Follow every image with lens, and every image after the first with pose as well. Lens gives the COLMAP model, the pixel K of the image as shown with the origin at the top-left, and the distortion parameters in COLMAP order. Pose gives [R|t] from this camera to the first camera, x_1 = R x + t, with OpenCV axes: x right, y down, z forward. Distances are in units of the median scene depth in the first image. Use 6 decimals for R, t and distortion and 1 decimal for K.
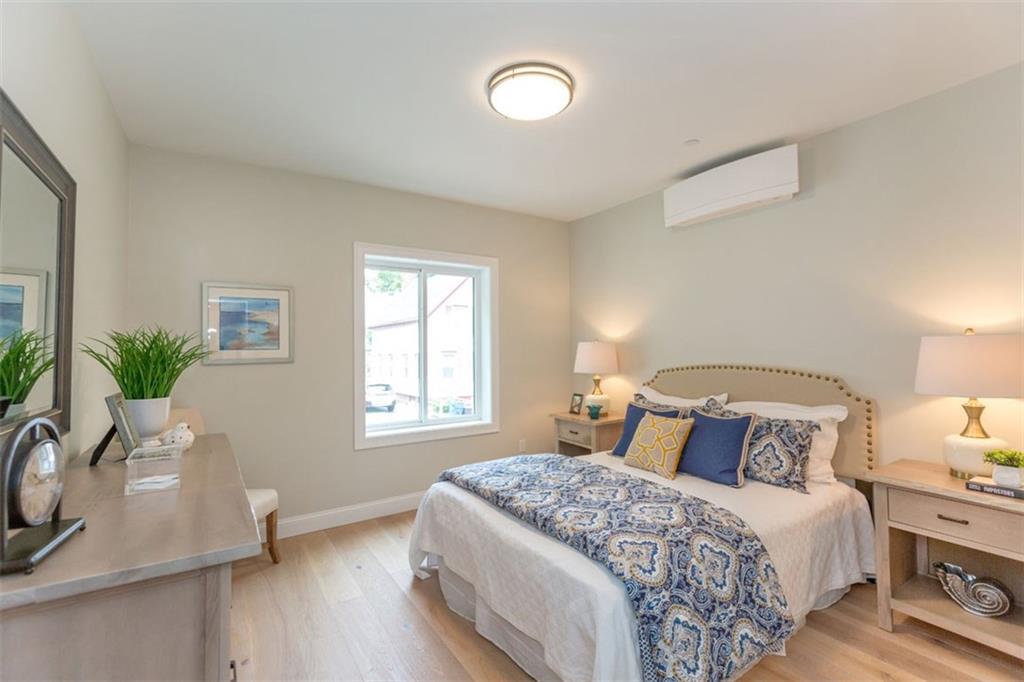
lens RADIAL K [[464.1, 0, 510.3], [0, 464.1, 343.7], [0, 0, 1]] dist [0.002328, -0.000376]
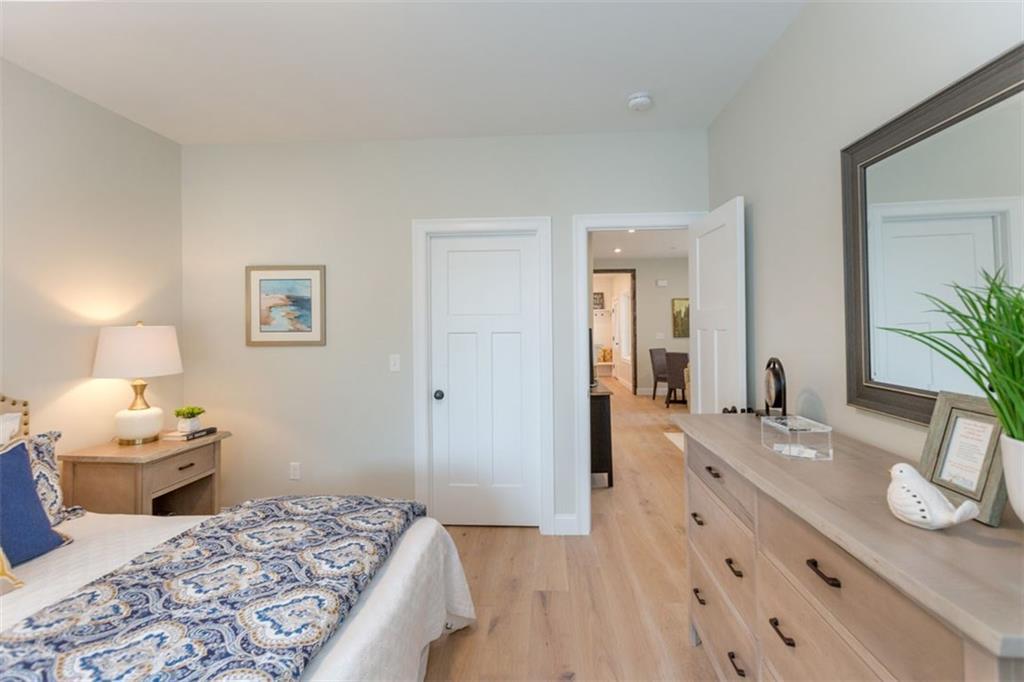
lens RADIAL K [[464.1, 0, 510.5], [0, 464.1, 337.3], [0, 0, 1]] dist [0.002328, -0.000376]
pose [[-0.811536, -0.007731, 0.584252, -0.520300], [0.000455, 0.999904, 0.013864, -0.006453], [-0.584303, 0.011517, -0.811454, 1.413631]]
